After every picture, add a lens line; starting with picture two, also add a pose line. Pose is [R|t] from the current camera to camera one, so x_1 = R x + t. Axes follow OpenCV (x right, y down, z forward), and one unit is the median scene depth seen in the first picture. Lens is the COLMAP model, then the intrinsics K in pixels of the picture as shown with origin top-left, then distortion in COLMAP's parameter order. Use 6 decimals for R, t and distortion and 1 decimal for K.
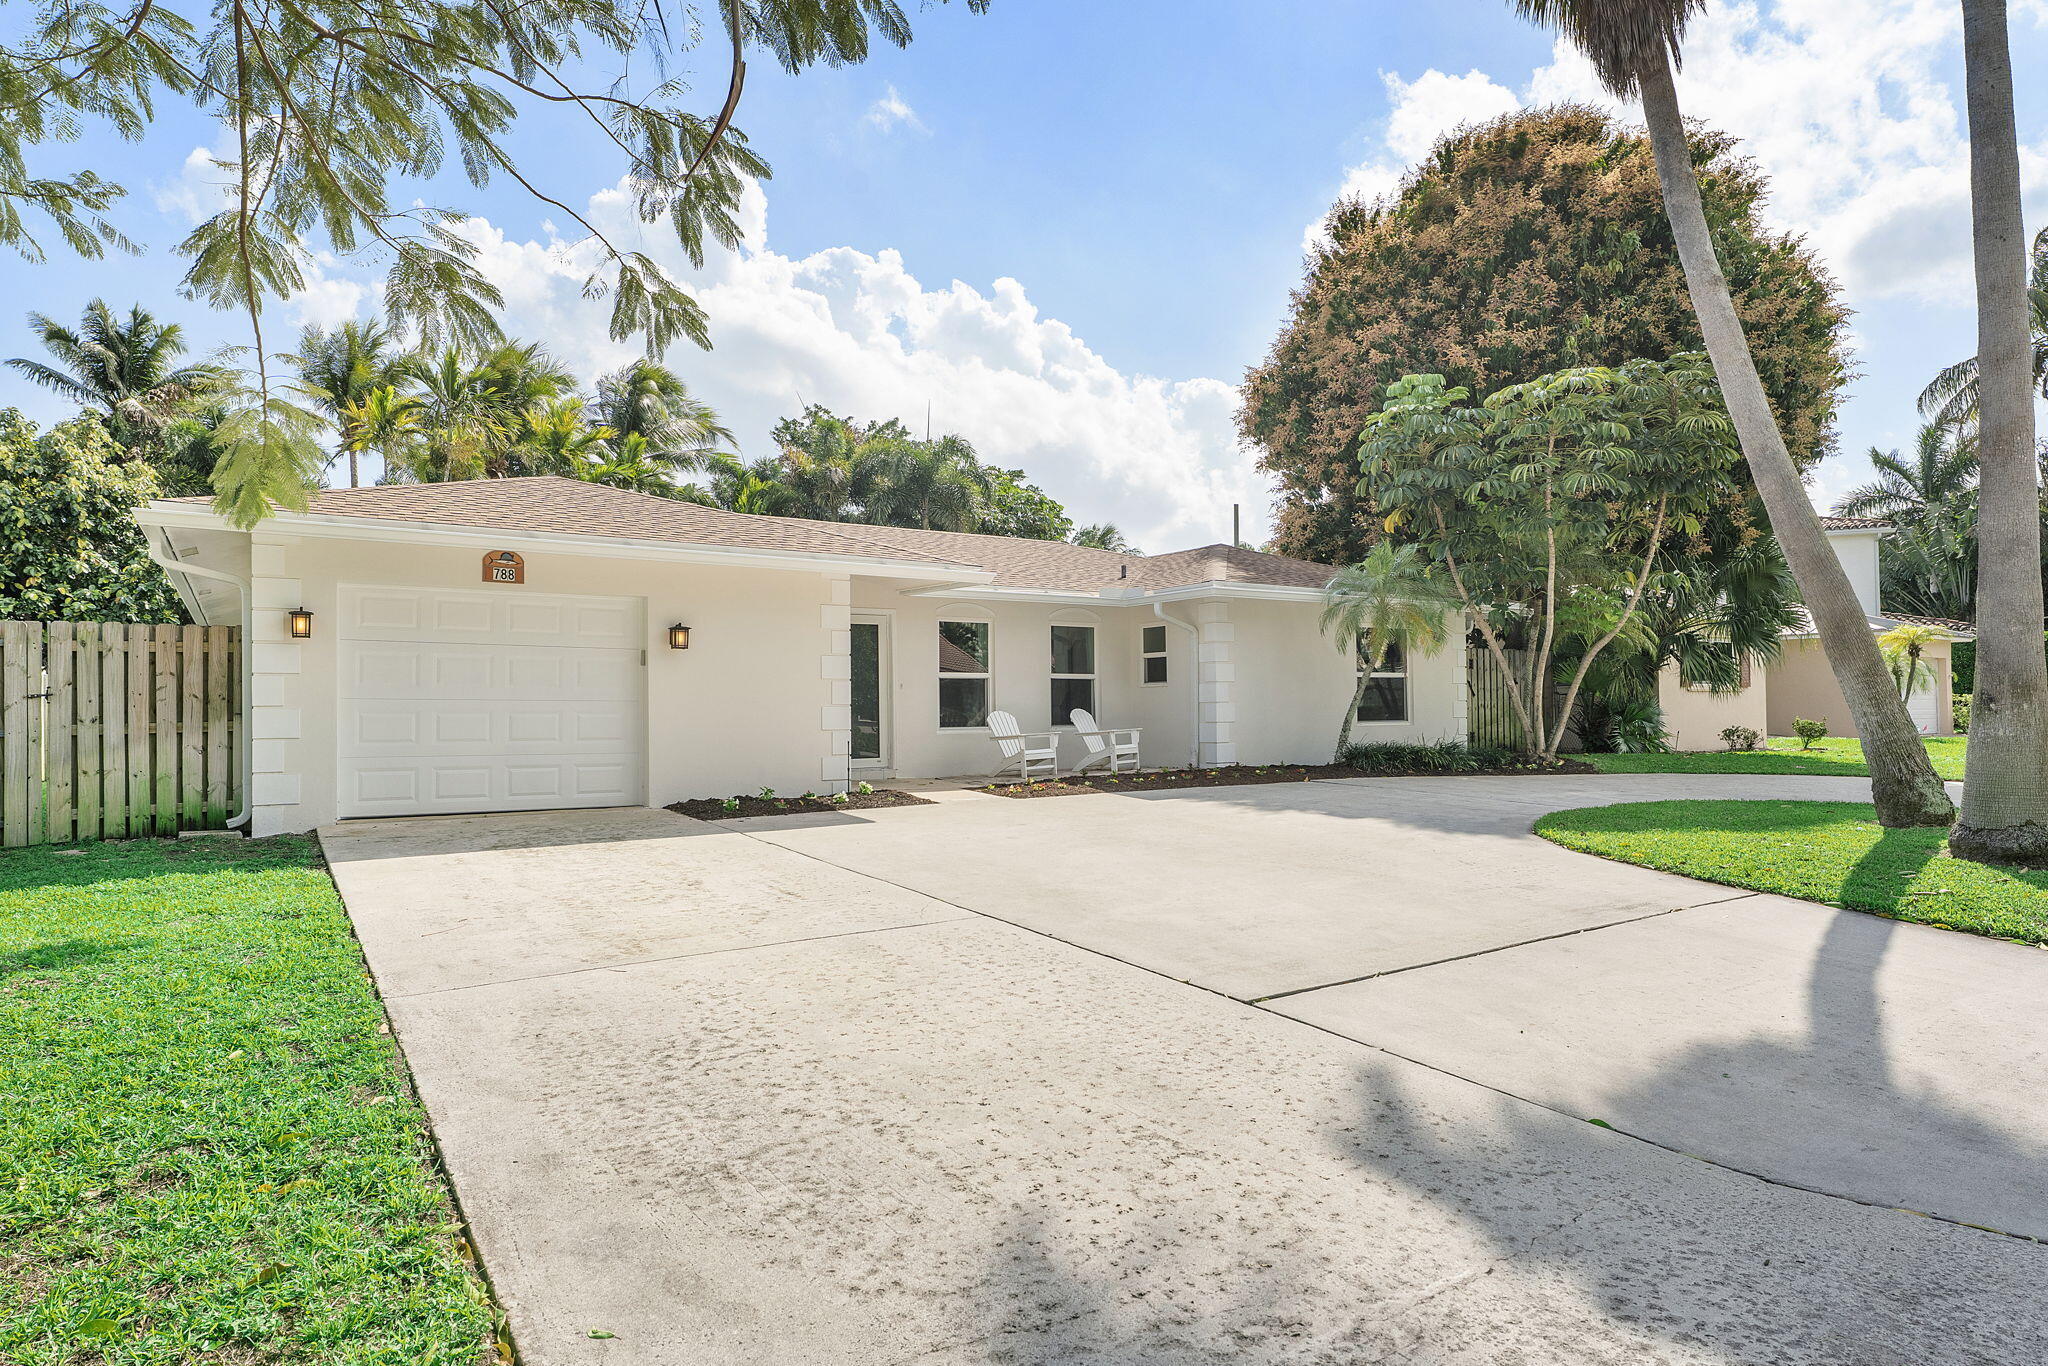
lens RADIAL K [[1121.5, 0, 984.9], [0, 1121.5, 709.5], [0, 0, 1]] dist [-0.006931, -0.000301]
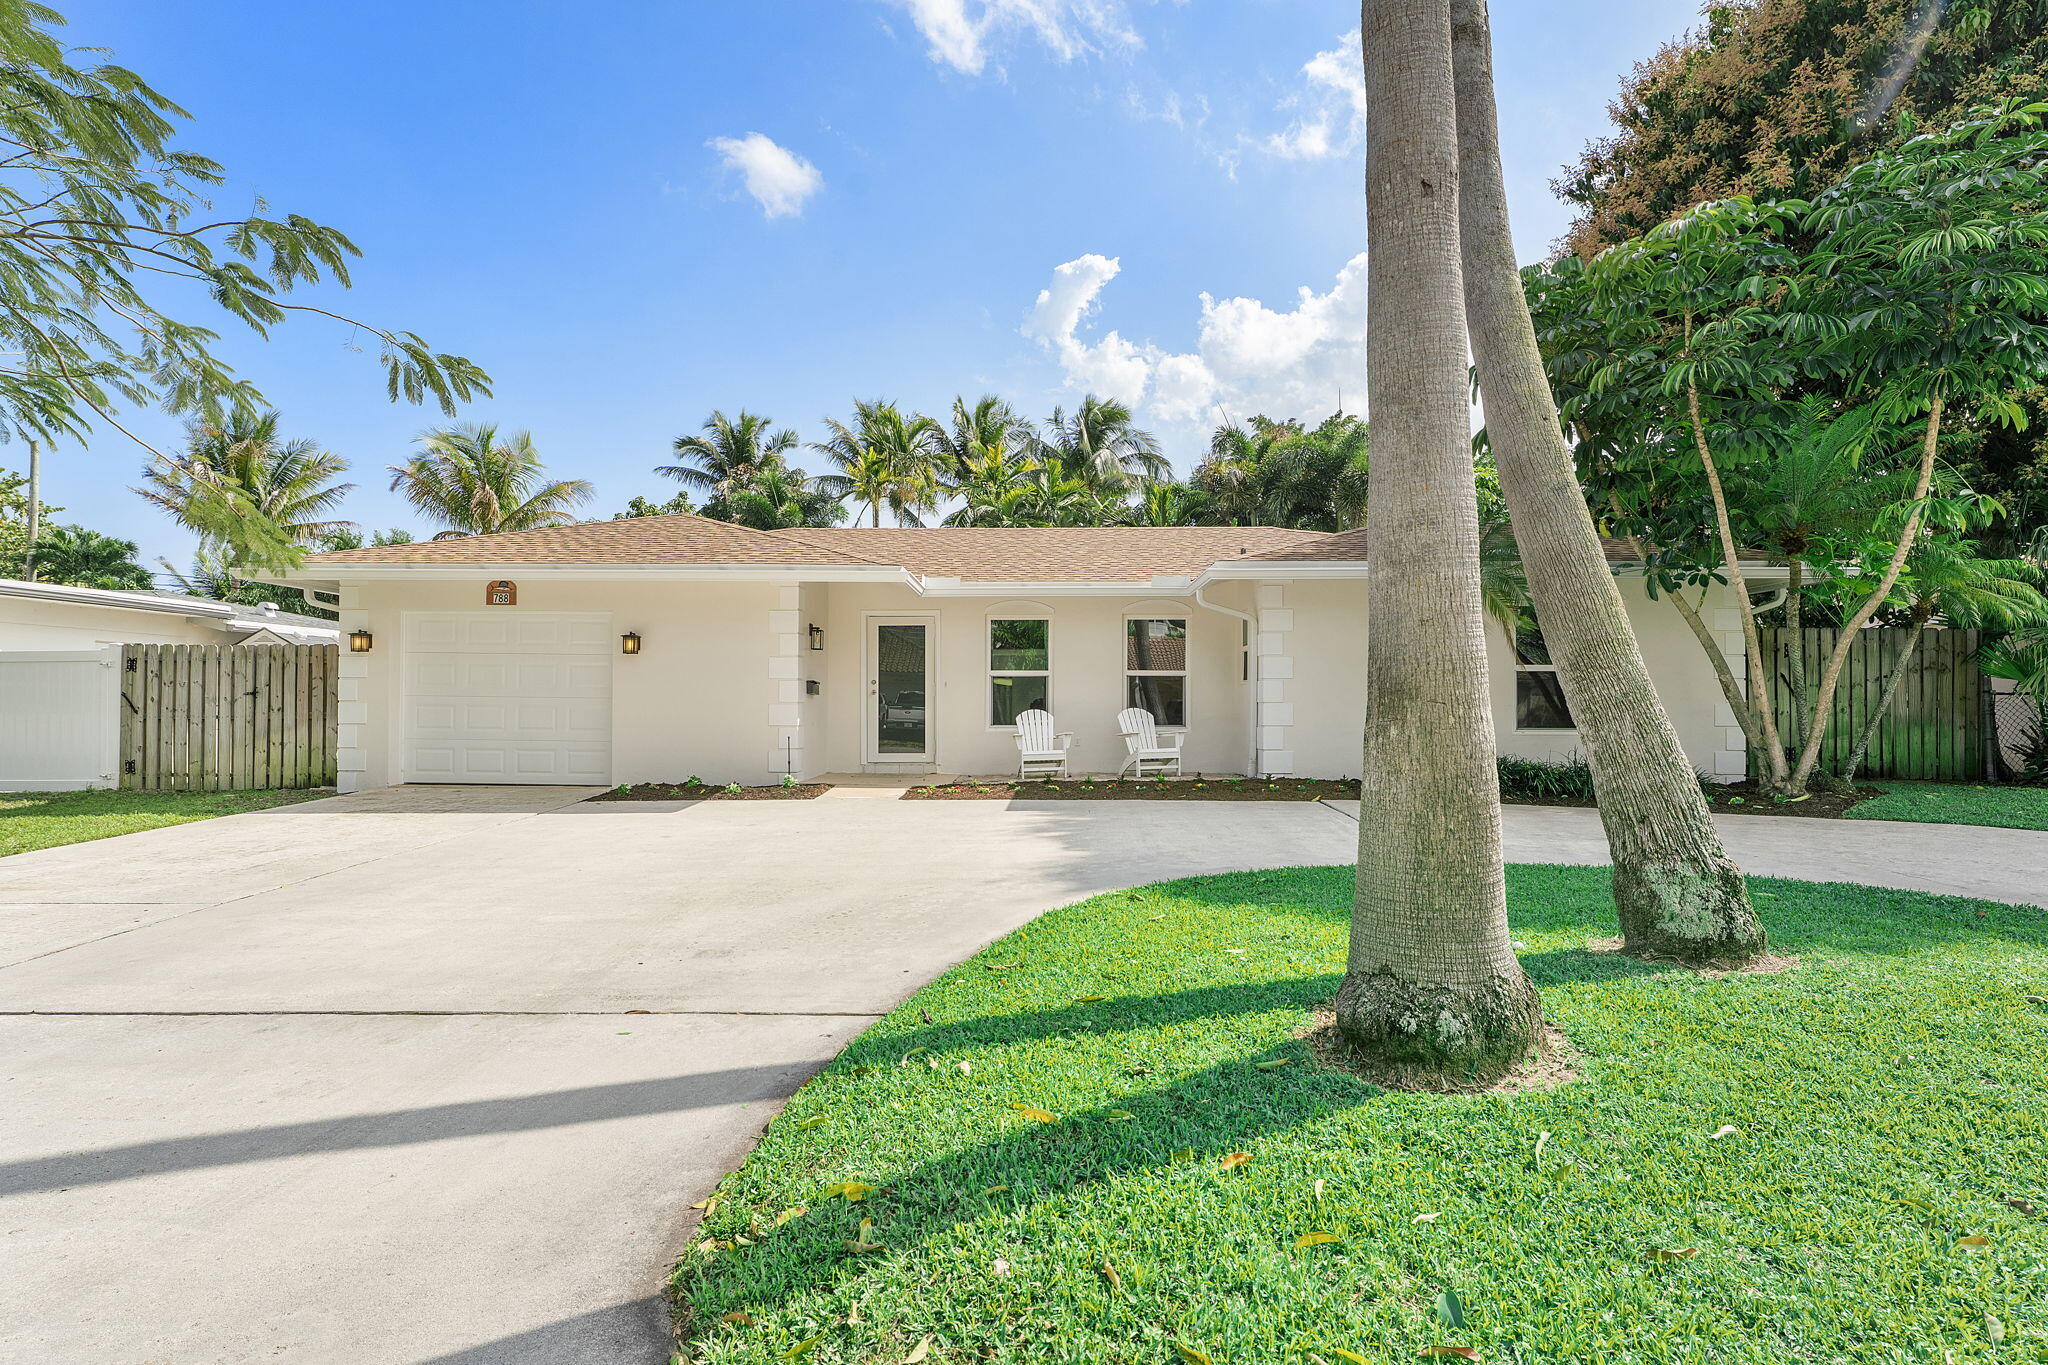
lens RADIAL K [[1017.7, 0, 1027.6], [0, 1017.7, 693.8], [0, 0, 1]] dist [-0.008526, 0.005840]
pose [[0.832269, 0.003345, -0.554361, 0.553754], [-0.007900, 0.999952, -0.005826, -0.007941], [0.554315, 0.009228, 0.832256, 0.289506]]
